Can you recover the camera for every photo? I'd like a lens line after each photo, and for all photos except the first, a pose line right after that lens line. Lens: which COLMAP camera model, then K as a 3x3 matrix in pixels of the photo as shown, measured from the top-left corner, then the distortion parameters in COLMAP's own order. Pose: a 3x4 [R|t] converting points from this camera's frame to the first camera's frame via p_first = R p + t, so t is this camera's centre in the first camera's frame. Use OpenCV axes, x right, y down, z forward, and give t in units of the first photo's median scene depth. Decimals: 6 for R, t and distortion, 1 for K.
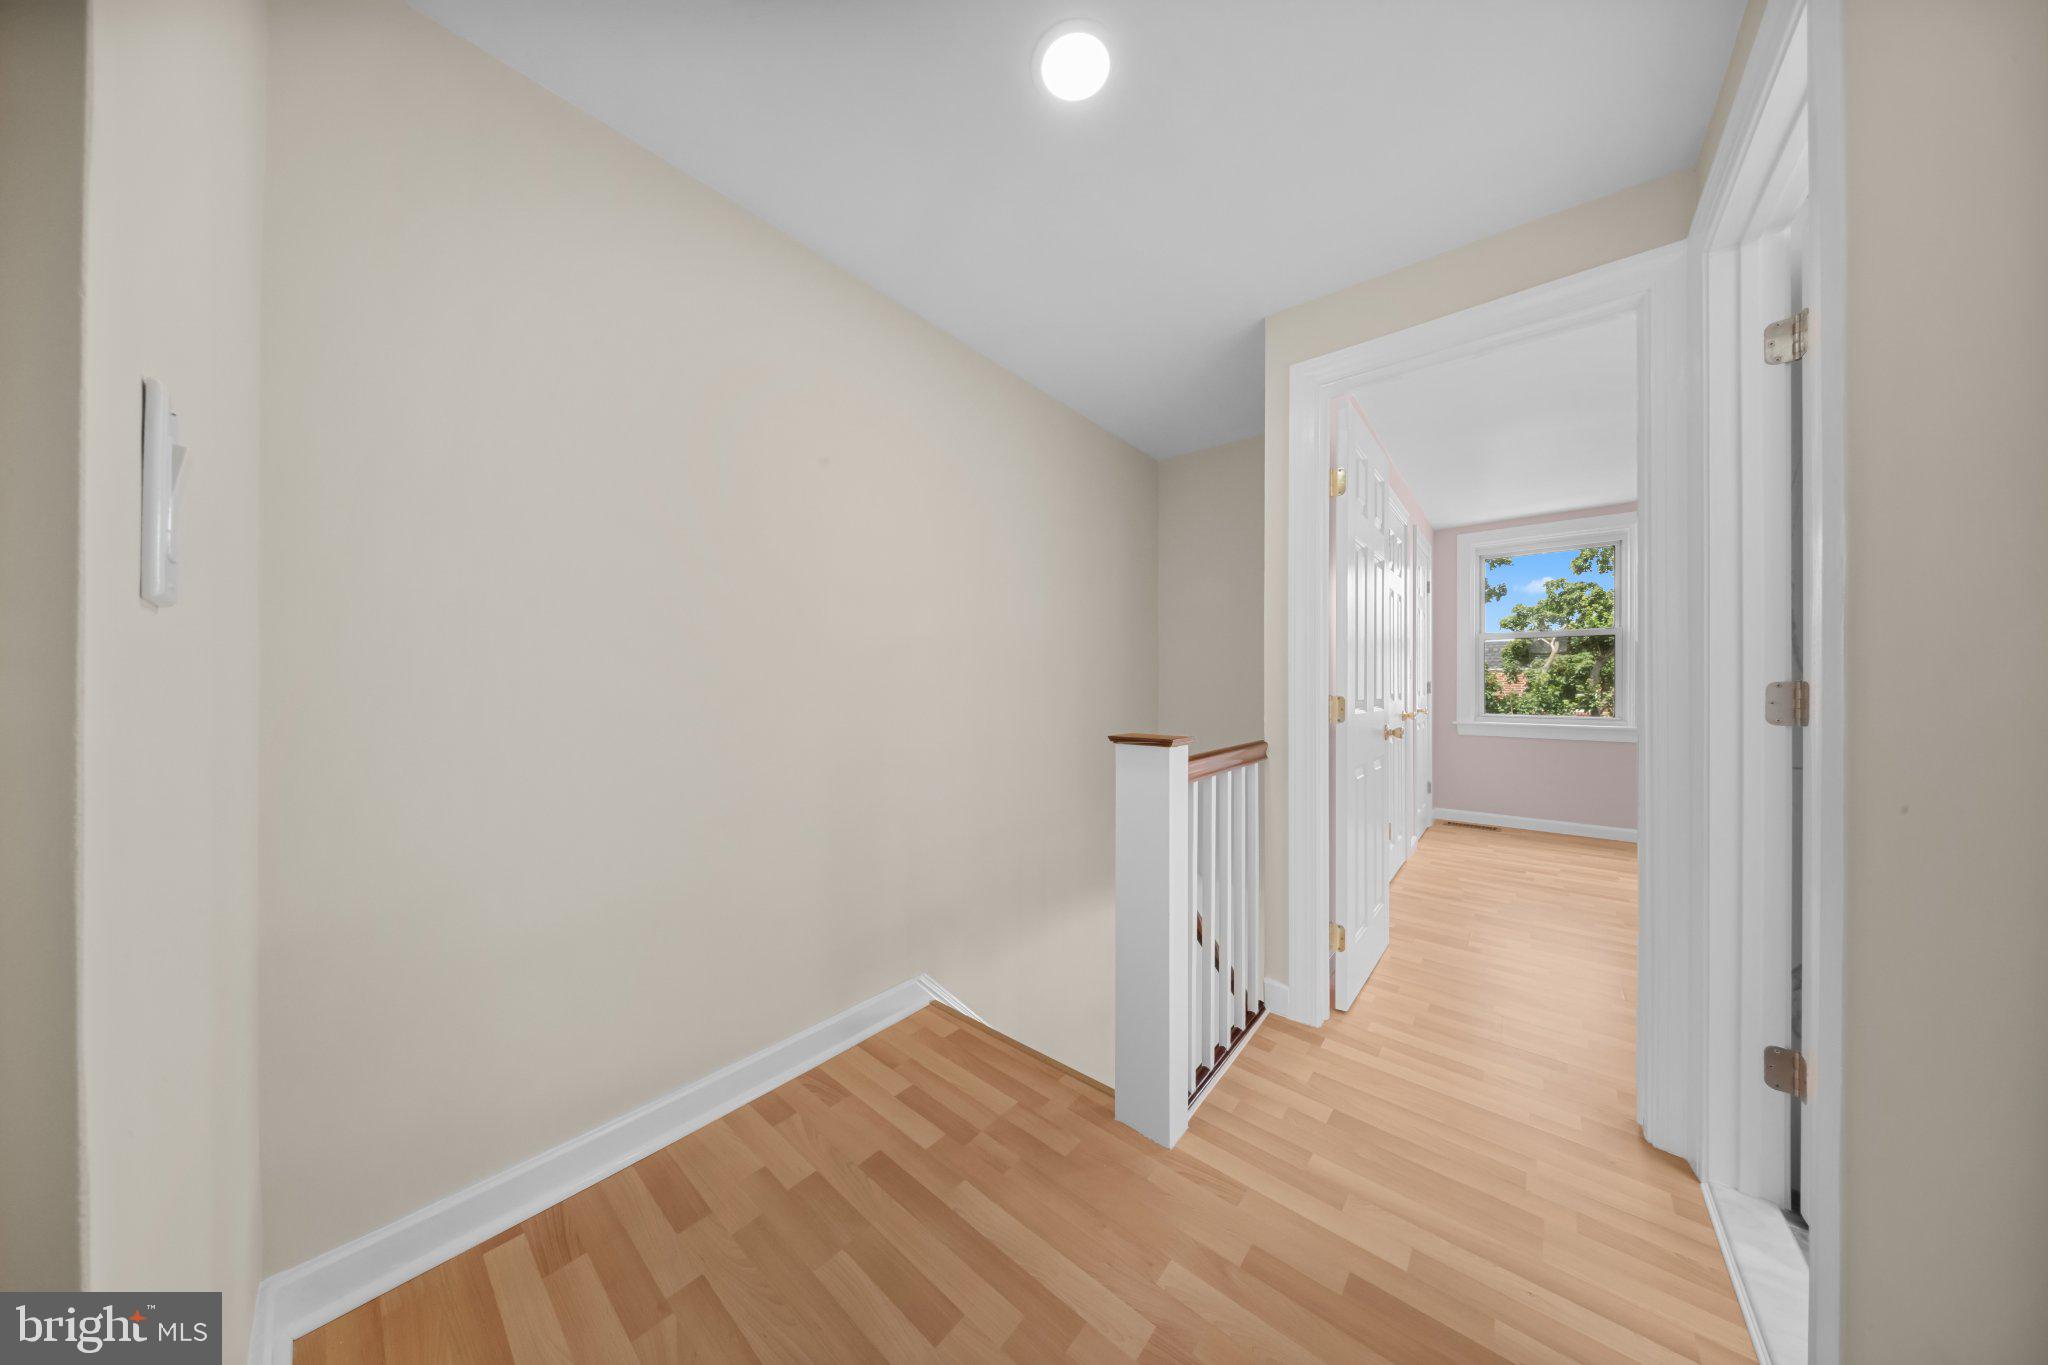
lens RADIAL K [[589.8, 0, 1024.0], [0, 589.8, 682.5], [0, 0, 1]] dist [-0.020037, 0.003921]
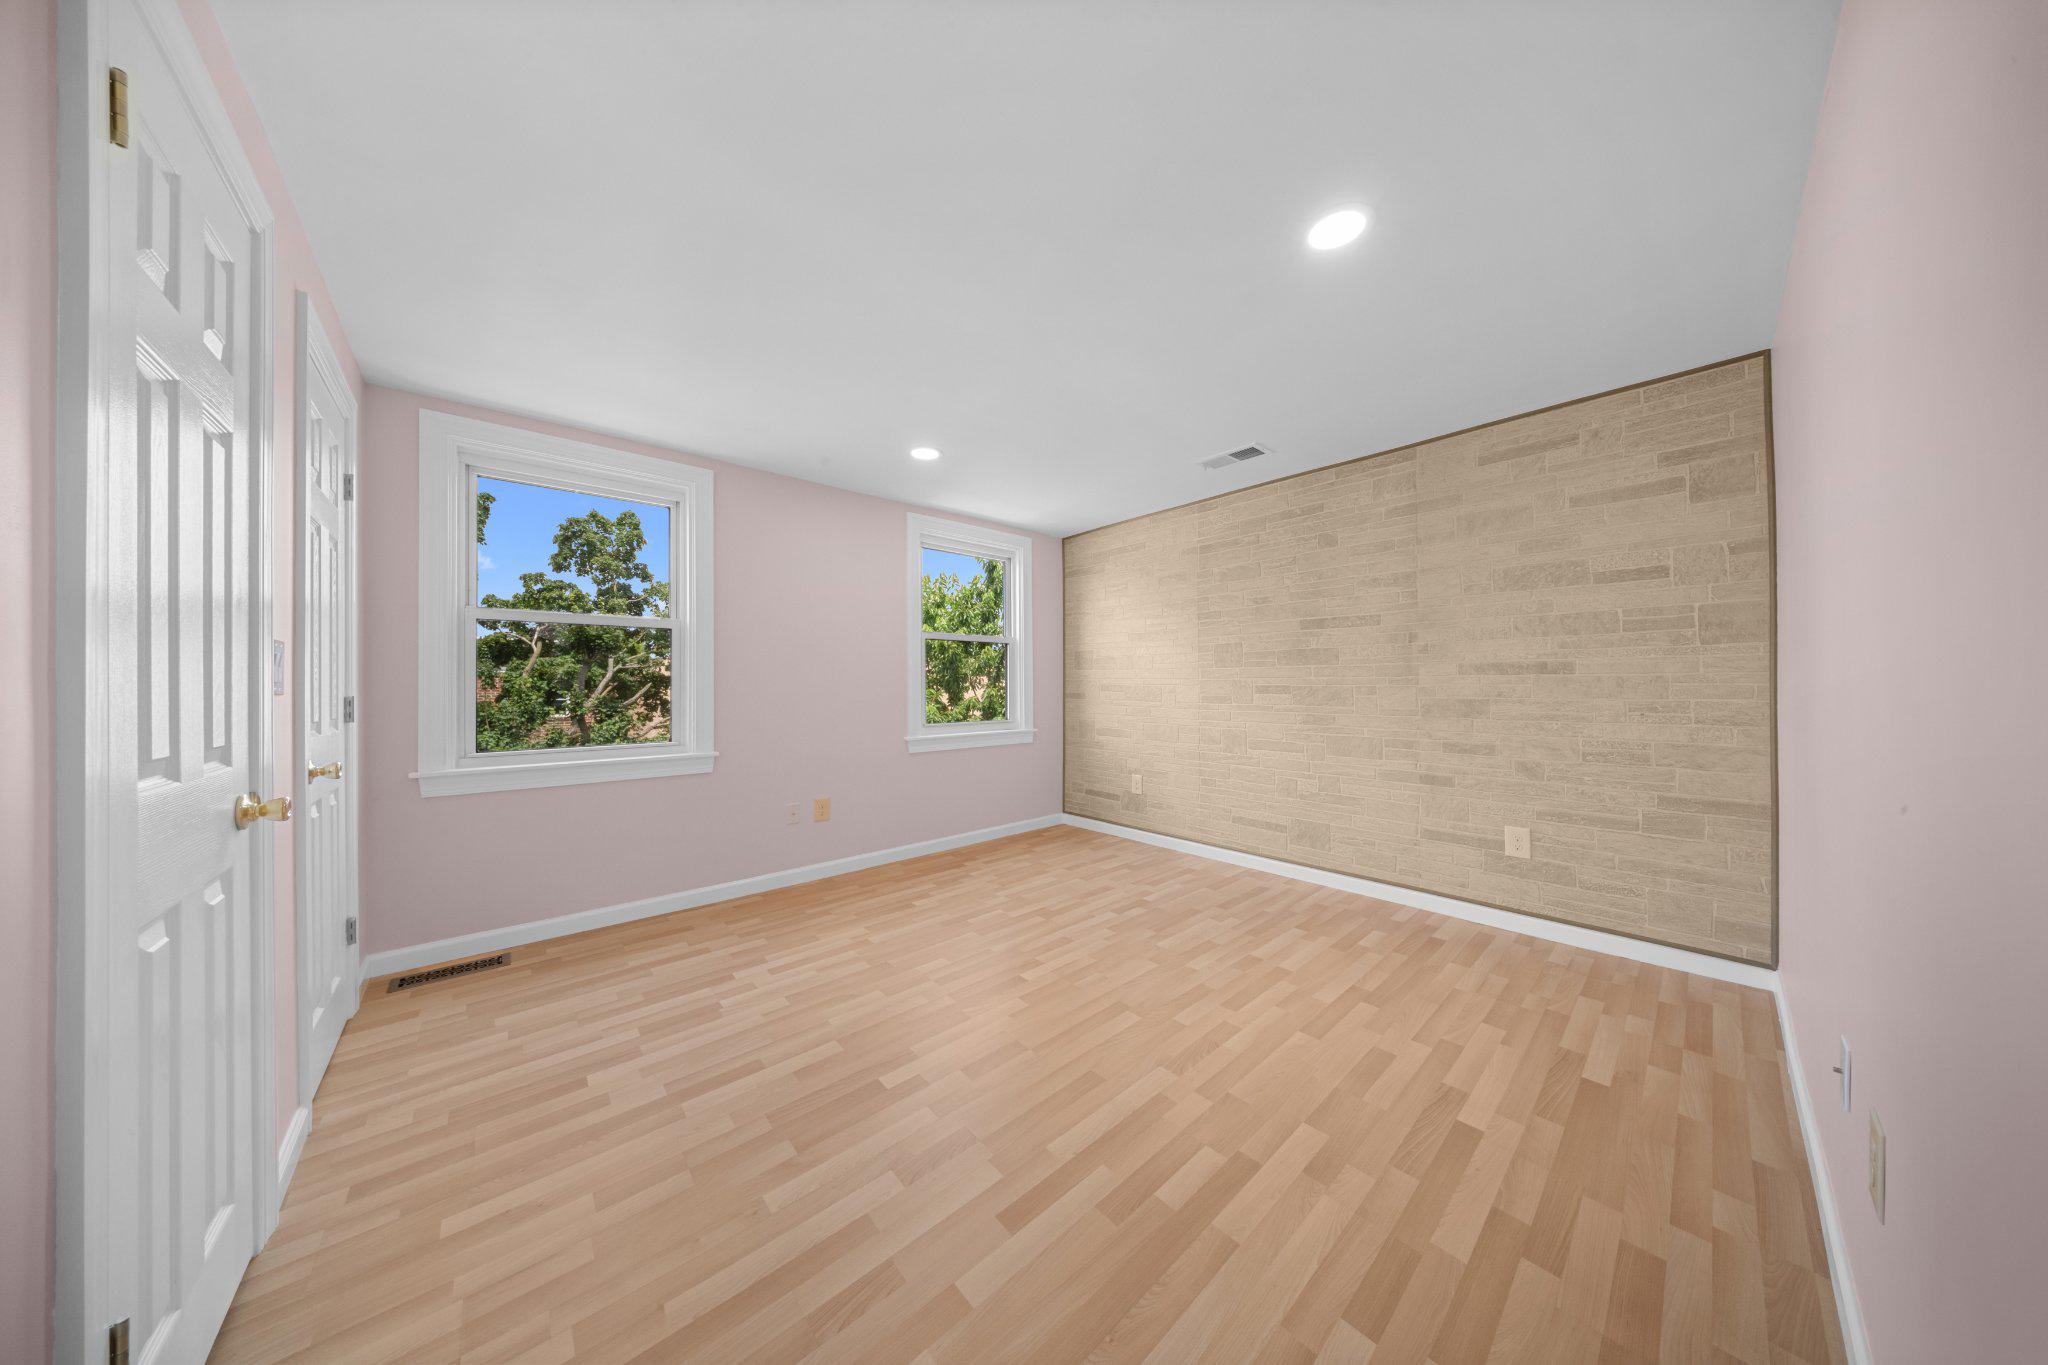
lens RADIAL K [[607.4, 0, 1033.0], [0, 607.4, 688.8], [0, 0, 1]] dist [0.006771, -0.002502]
pose [[0.130181, -0.003312, 0.991485, 0.100721], [-0.002714, 0.999989, 0.003697, -0.004083], [-0.991487, -0.003173, 0.130171, 0.142140]]
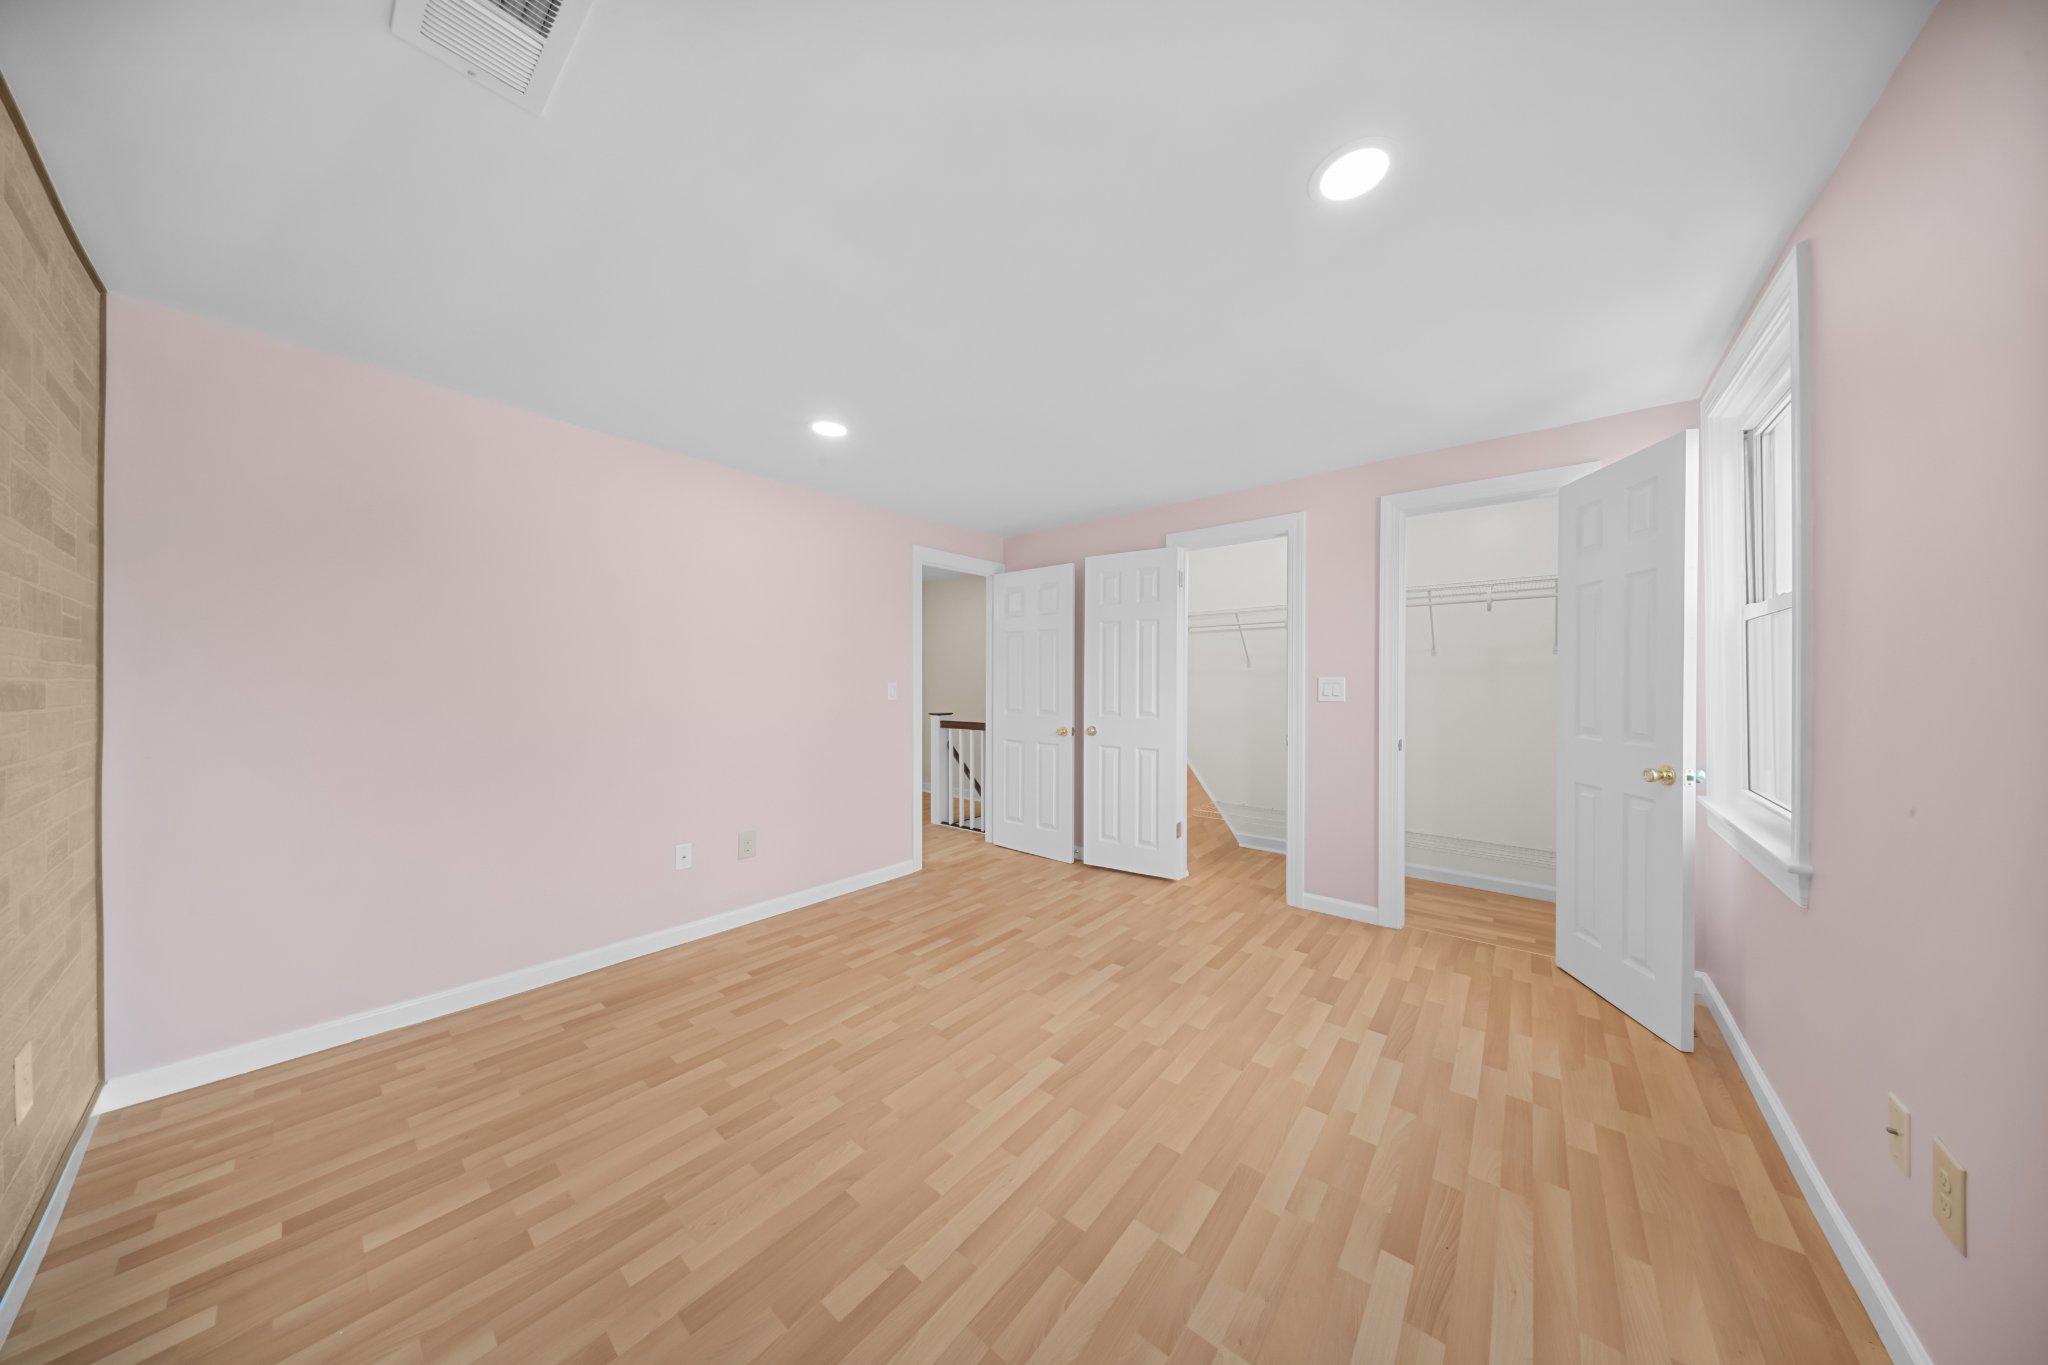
lens RADIAL K [[607.4, 0, 1033.0], [0, 607.4, 688.8], [0, 0, 1]] dist [0.006771, -0.002502]
pose [[0.028389, 0.012918, -0.999513, 0.428667], [0.009241, 0.999870, 0.013185, -0.011738], [0.999554, -0.009611, 0.028266, 0.158847]]
